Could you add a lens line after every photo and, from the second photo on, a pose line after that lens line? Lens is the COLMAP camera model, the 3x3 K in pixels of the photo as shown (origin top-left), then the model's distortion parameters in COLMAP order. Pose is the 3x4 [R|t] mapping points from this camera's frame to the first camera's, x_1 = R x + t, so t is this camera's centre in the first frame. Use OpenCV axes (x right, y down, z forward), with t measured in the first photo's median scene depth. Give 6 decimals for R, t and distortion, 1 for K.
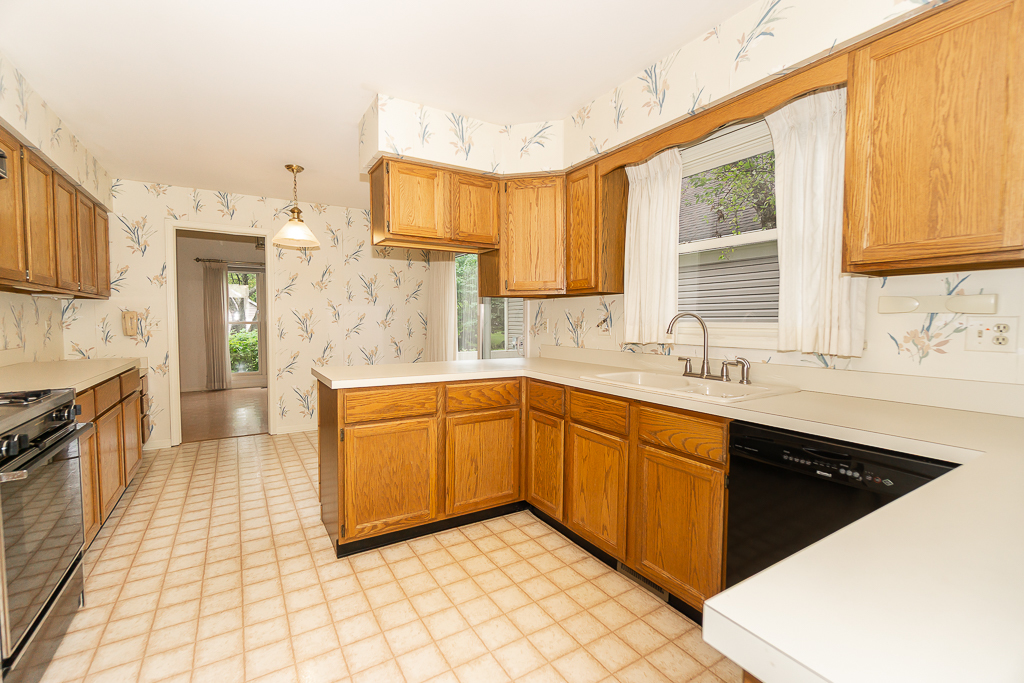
lens RADIAL K [[442.9, 0, 510.0], [0, 442.9, 341.4], [0, 0, 1]] dist [-0.005484, 0.000860]
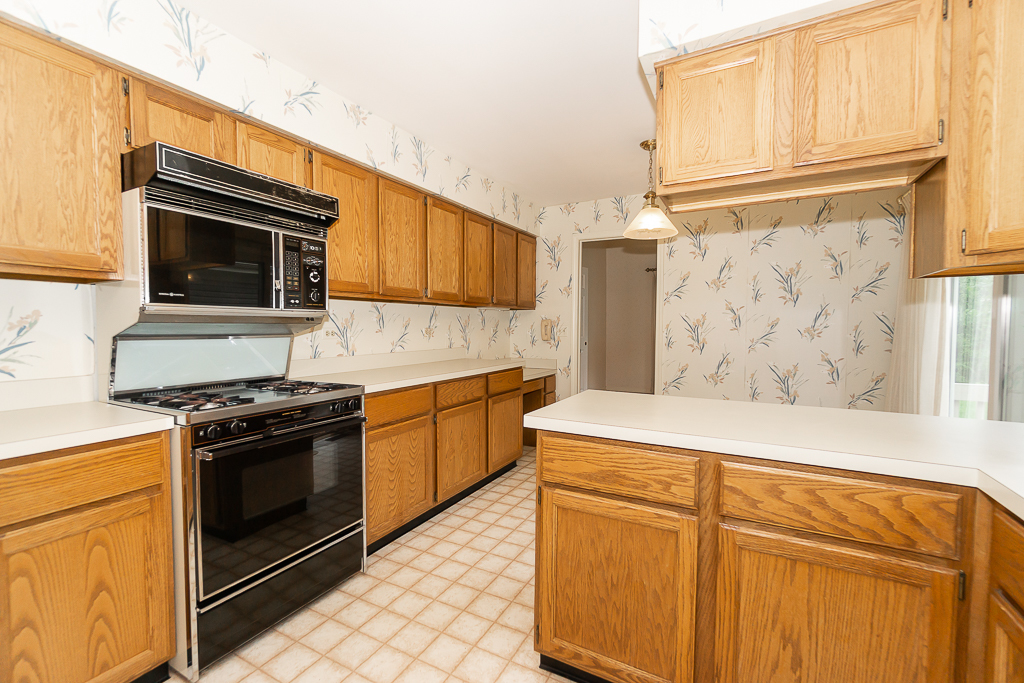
lens RADIAL K [[442.9, 0, 504.2], [0, 442.9, 342.4], [0, 0, 1]] dist [-0.005484, 0.000860]
pose [[0.493022, 0.031659, -0.869440, 0.158735], [-0.041920, 0.999041, 0.012608, -0.028596], [0.869006, 0.030231, 0.493877, 0.526475]]
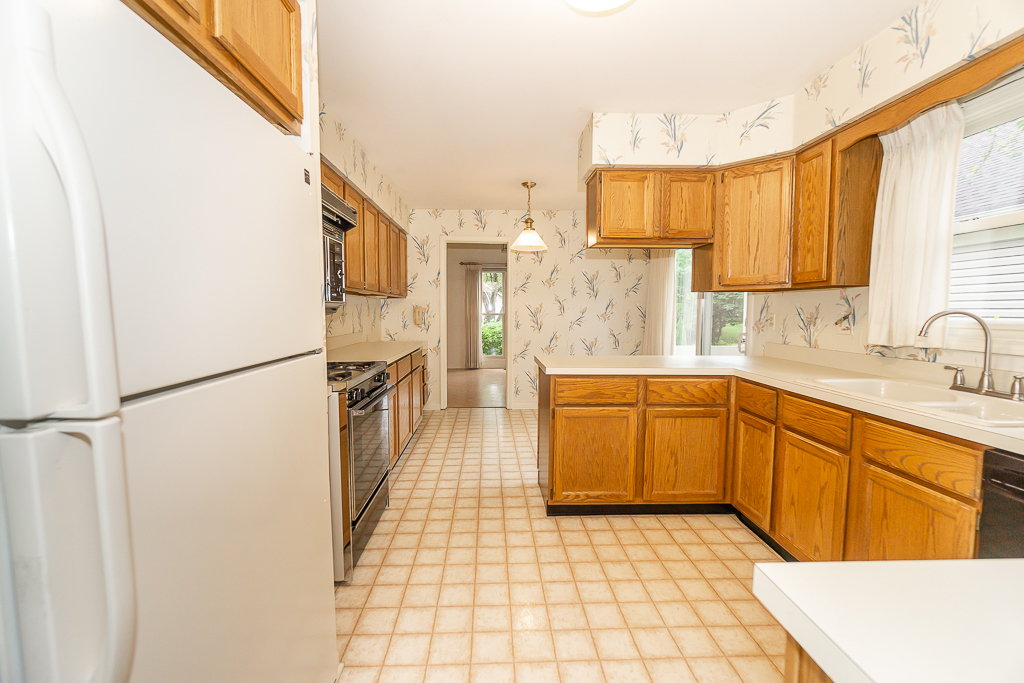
lens RADIAL K [[442.9, 0, 507.6], [0, 442.9, 341.1], [0, 0, 1]] dist [-0.005484, 0.000860]
pose [[0.870514, 0.034712, -0.490919, 0.078785], [-0.024339, 0.999325, 0.027502, -0.010802], [0.491542, -0.011992, 0.870771, -0.079690]]
